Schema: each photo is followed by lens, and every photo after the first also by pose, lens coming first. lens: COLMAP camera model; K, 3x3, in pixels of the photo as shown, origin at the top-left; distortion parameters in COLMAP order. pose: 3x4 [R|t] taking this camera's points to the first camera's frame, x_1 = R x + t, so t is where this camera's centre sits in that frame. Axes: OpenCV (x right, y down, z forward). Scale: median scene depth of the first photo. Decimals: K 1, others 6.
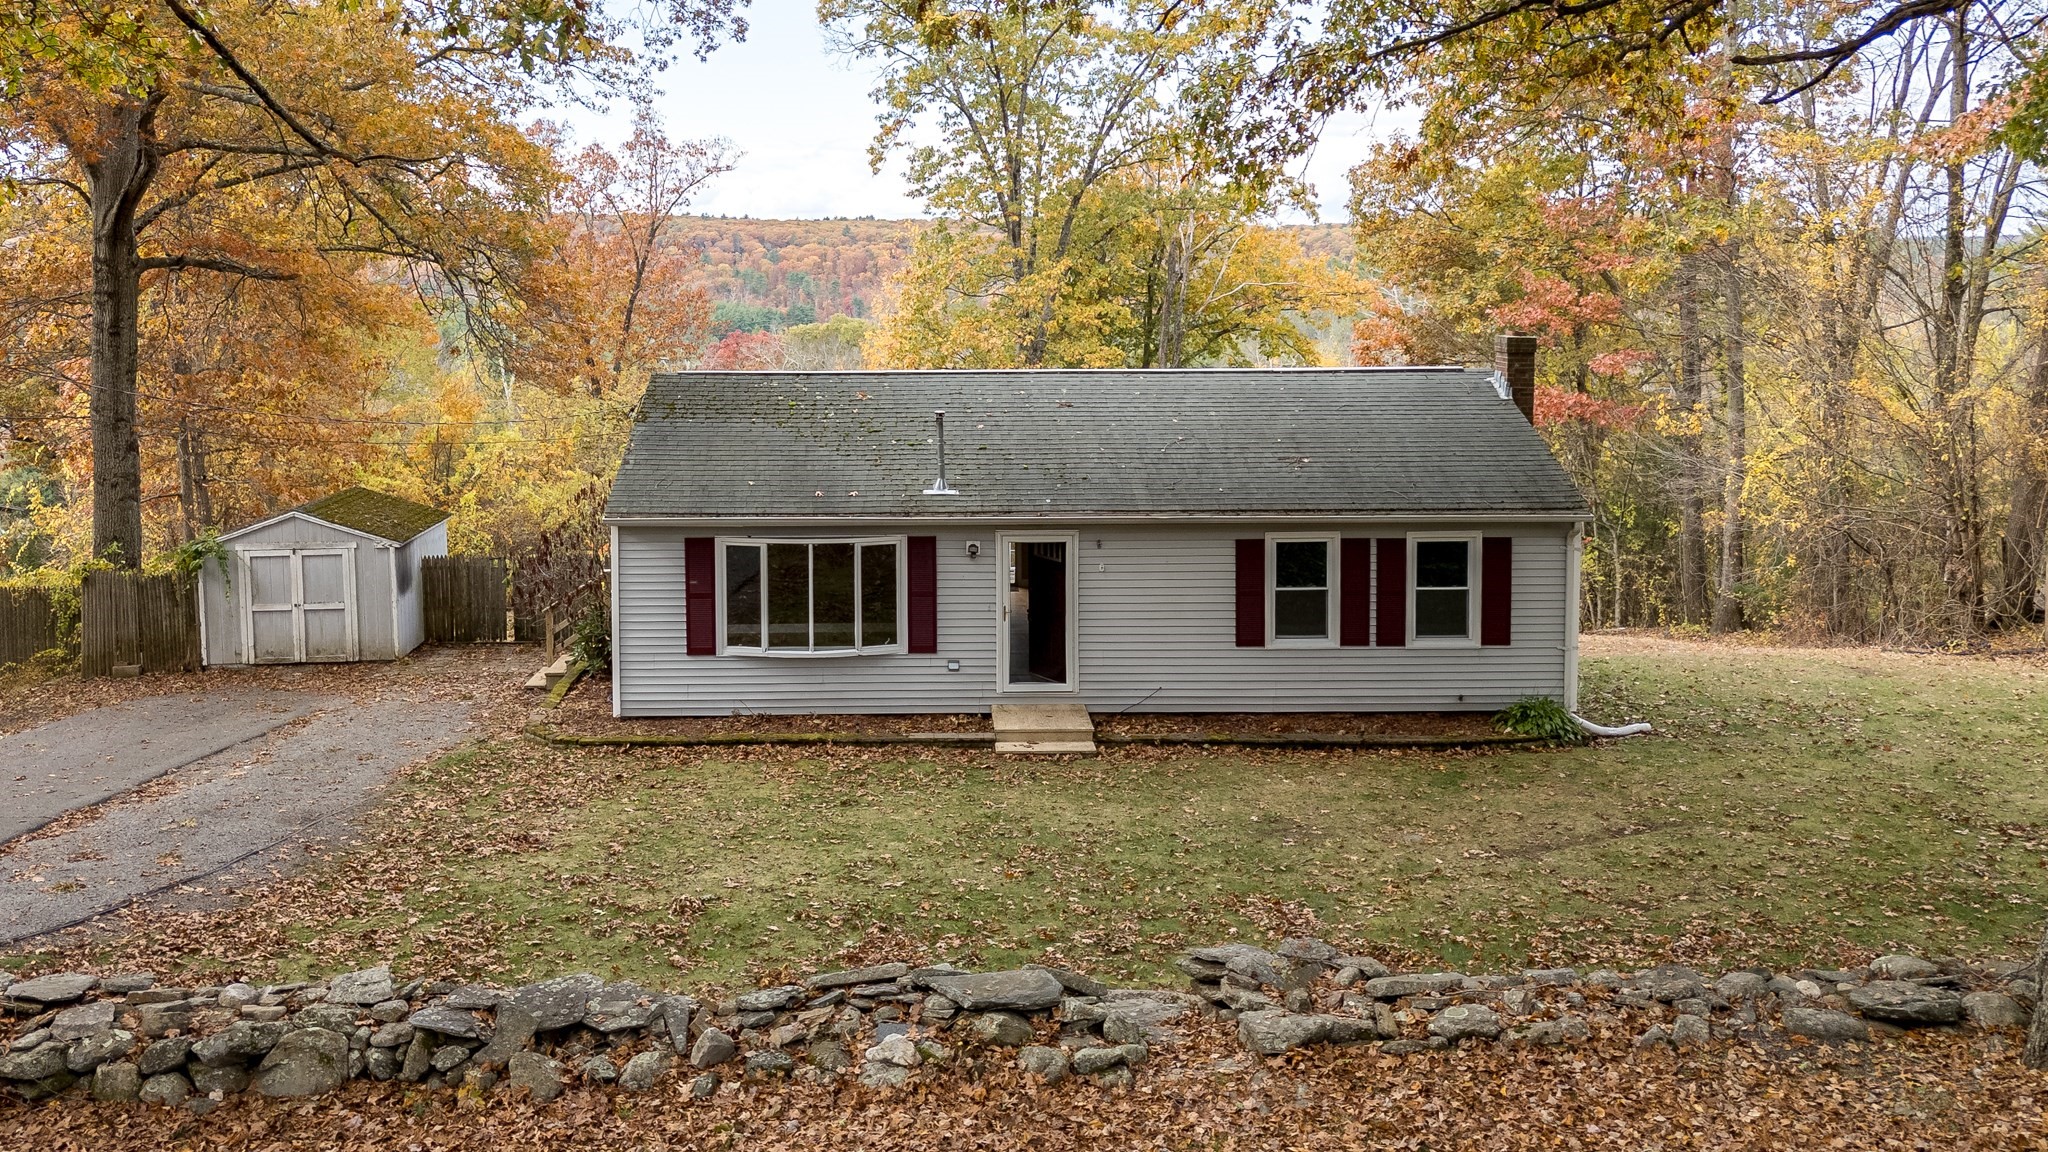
lens RADIAL K [[1432.6, 0, 1024.0], [0, 1432.6, 576.0], [0, 0, 1]] dist [0.003944, 0.000535]
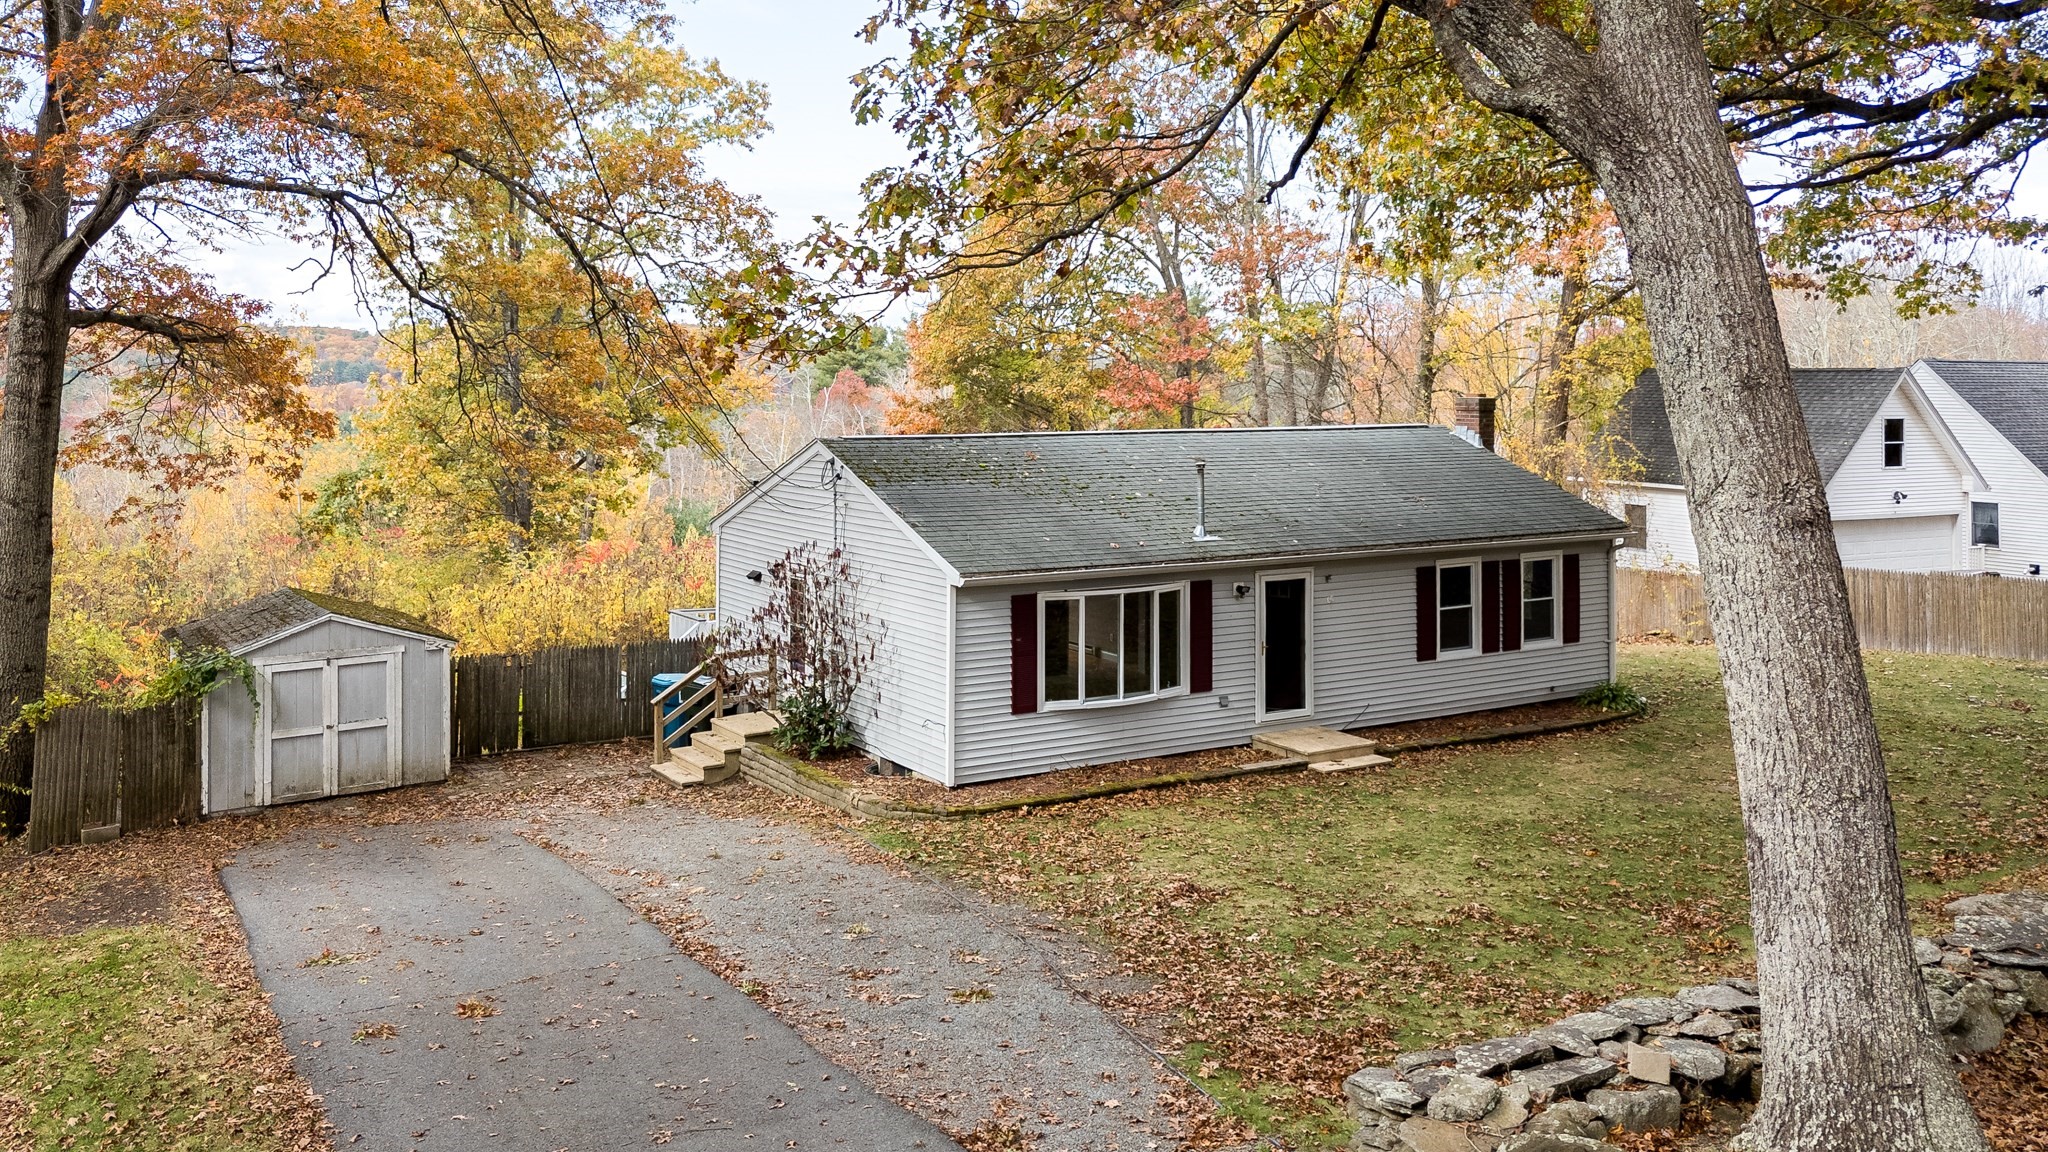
lens RADIAL K [[1429.9, 0, 1024.0], [0, 1429.9, 576.0], [0, 0, 1]] dist [-0.001344, -0.000112]
pose [[0.904073, -0.059499, 0.423217, -0.612549], [0.083854, 0.995709, -0.039142, -0.000541], [-0.419072, 0.070876, 0.905182, 0.096743]]
